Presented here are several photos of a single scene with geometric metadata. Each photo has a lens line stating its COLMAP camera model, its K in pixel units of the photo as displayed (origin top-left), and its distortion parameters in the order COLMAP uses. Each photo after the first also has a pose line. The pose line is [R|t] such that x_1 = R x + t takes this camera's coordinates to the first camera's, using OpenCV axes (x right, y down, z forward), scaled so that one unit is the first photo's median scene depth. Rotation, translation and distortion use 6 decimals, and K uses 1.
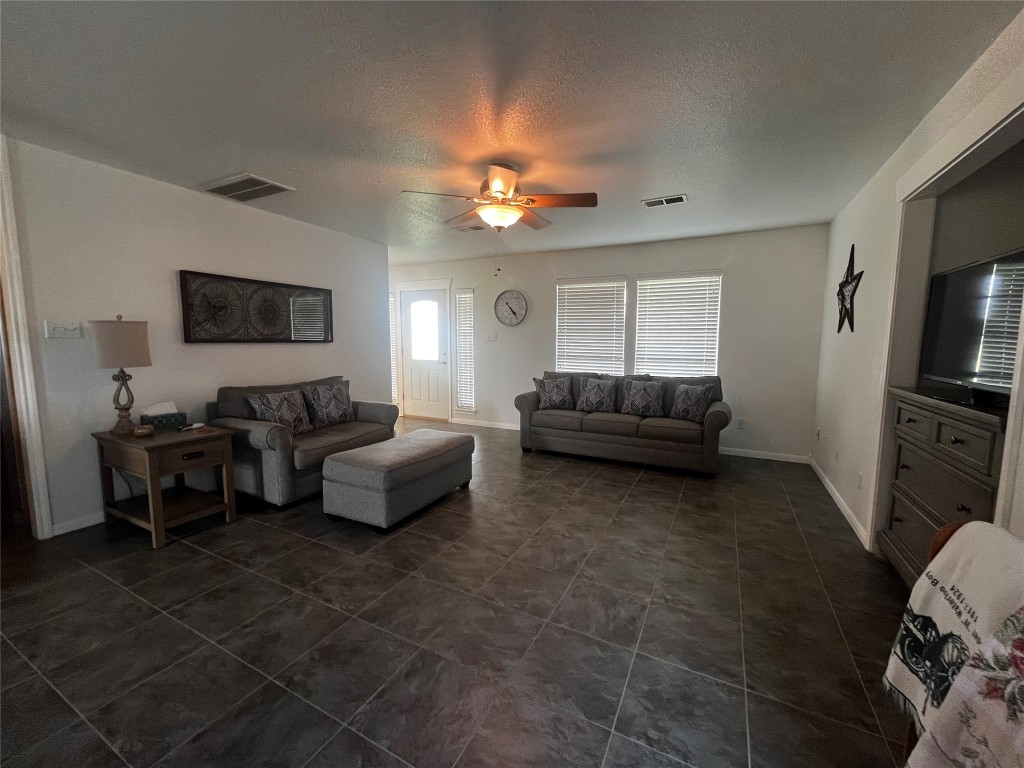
lens RADIAL K [[411.7, 0, 510.7], [0, 411.7, 384.2], [0, 0, 1]] dist [-0.000475, -0.000856]
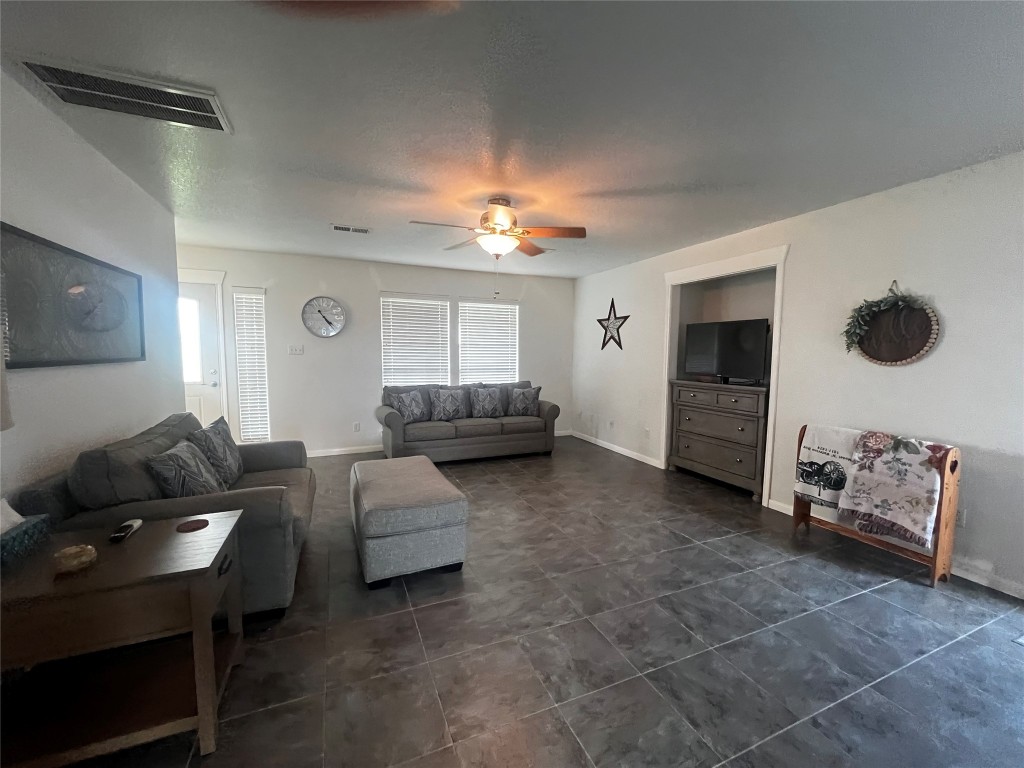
lens RADIAL K [[411.7, 0, 510.0], [0, 411.7, 385.3], [0, 0, 1]] dist [-0.000475, -0.000856]
pose [[0.637616, -0.062777, 0.767793, -0.626913], [0.076746, 0.996892, 0.017774, -0.036664], [-0.766522, 0.047592, 0.640452, 0.209005]]
